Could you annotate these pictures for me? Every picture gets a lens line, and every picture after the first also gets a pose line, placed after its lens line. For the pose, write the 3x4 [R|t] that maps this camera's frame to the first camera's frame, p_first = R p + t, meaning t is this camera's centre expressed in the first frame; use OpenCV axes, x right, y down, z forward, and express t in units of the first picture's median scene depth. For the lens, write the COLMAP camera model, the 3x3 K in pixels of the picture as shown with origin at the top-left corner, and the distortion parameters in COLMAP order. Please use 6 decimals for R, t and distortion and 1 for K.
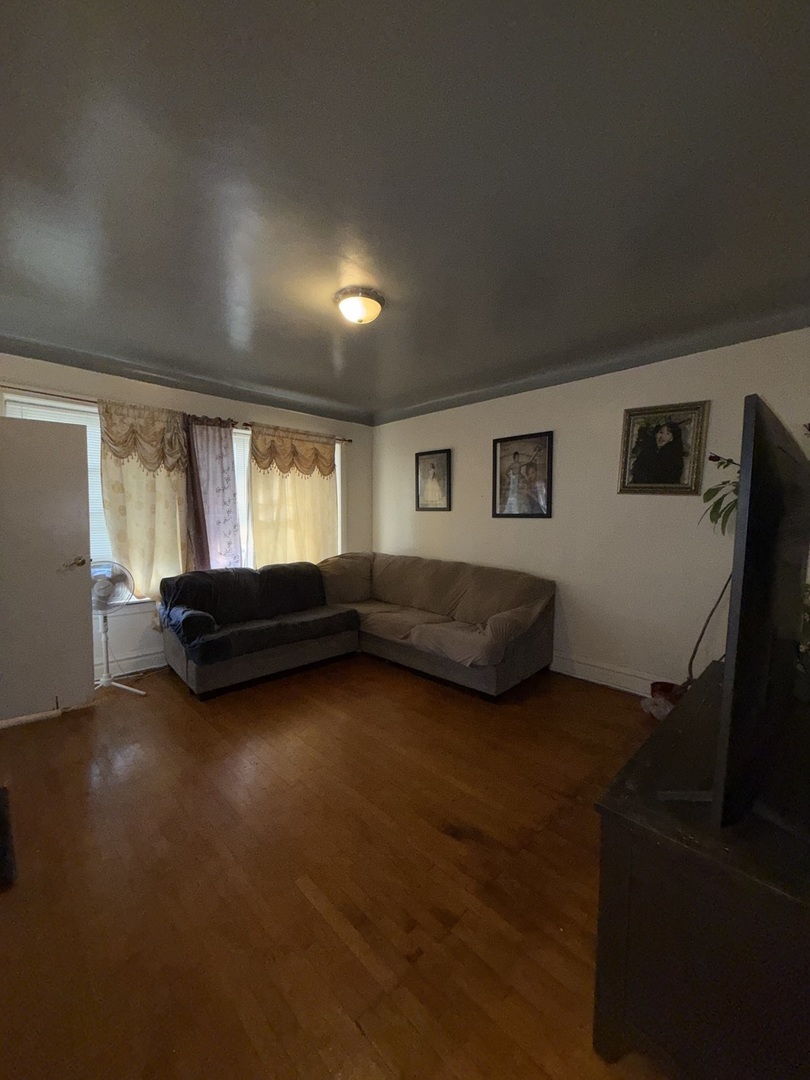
lens RADIAL K [[428.4, 0, 404.6], [0, 428.4, 543.2], [0, 0, 1]] dist [-0.003270, 0.000090]
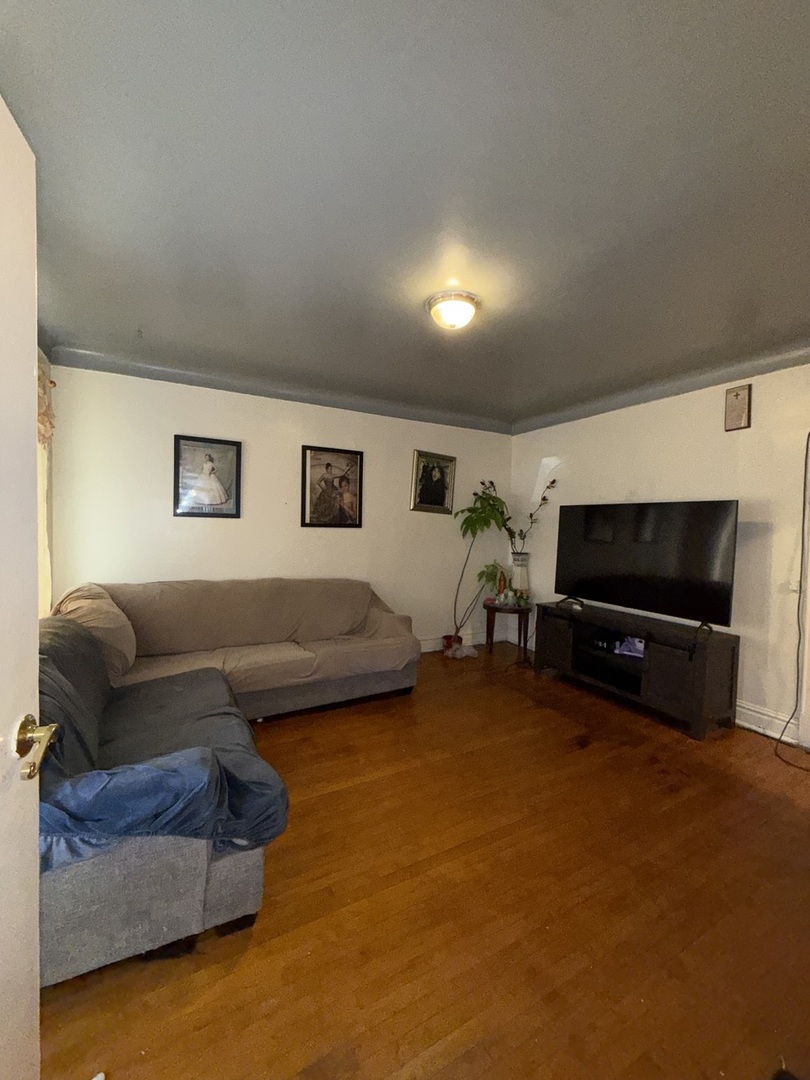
lens RADIAL K [[428.4, 0, 405.7], [0, 428.4, 542.6], [0, 0, 1]] dist [-0.003270, 0.000090]
pose [[0.266643, -0.028347, 0.963378, -0.708445], [0.049057, 0.998671, 0.015808, -0.031202], [-0.962546, 0.043045, 0.267679, 0.572699]]
